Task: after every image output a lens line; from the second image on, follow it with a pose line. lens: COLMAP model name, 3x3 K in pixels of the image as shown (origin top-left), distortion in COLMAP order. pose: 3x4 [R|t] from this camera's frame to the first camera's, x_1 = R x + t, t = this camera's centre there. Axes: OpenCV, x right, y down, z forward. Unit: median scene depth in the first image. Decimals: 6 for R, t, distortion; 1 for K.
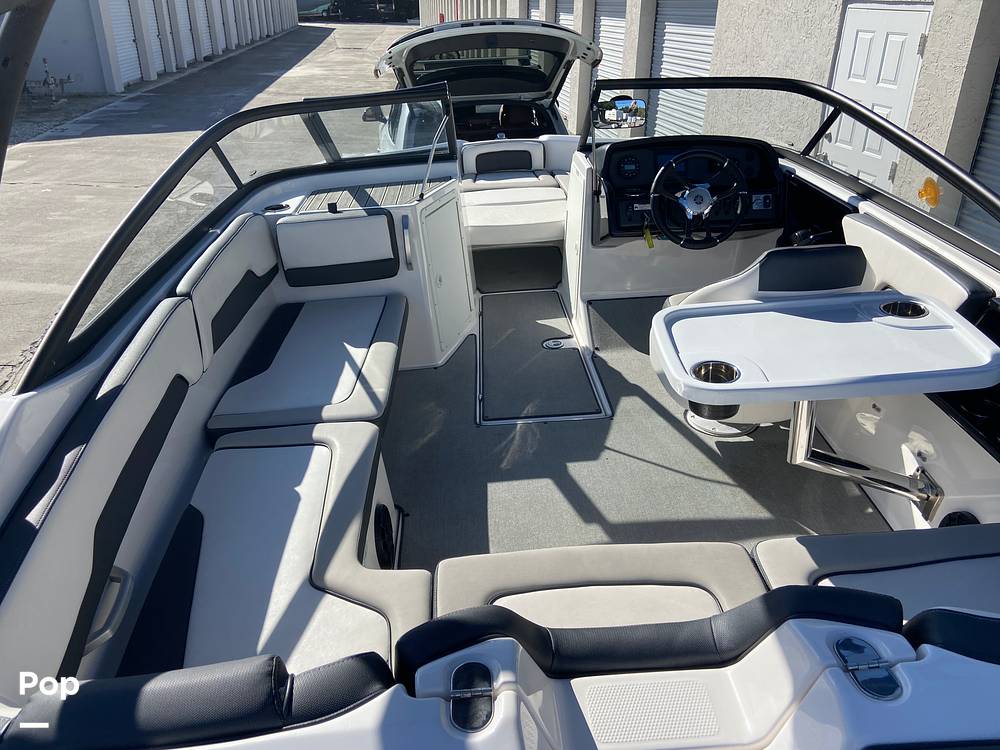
lens RADIAL K [[751.4, 0, 488.0], [0, 751.4, 375.3], [0, 0, 1]] dist [0.001685, 0.000296]
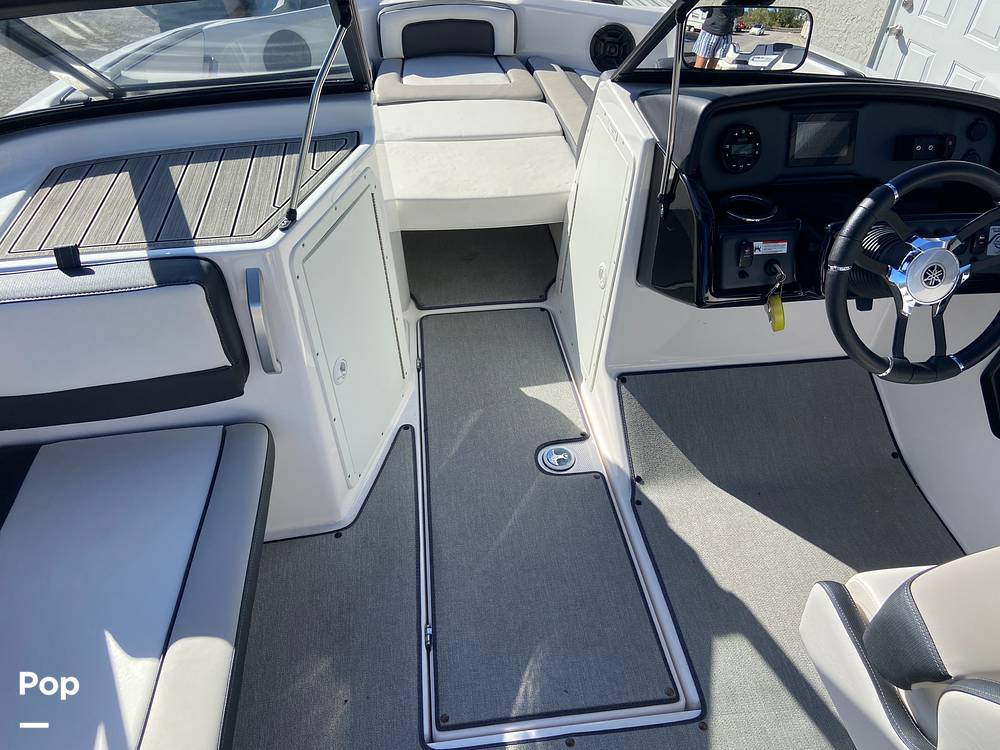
lens RADIAL K [[770.3, 0, 500.0], [0, 770.3, 375.0], [0, 0, 1]] dist [0.094405, -0.162541]
pose [[0.993461, -0.010329, 0.113701, -0.017949], [-0.013902, 0.977545, 0.210269, -0.223727], [-0.113320, -0.210474, 0.971009, 0.479070]]
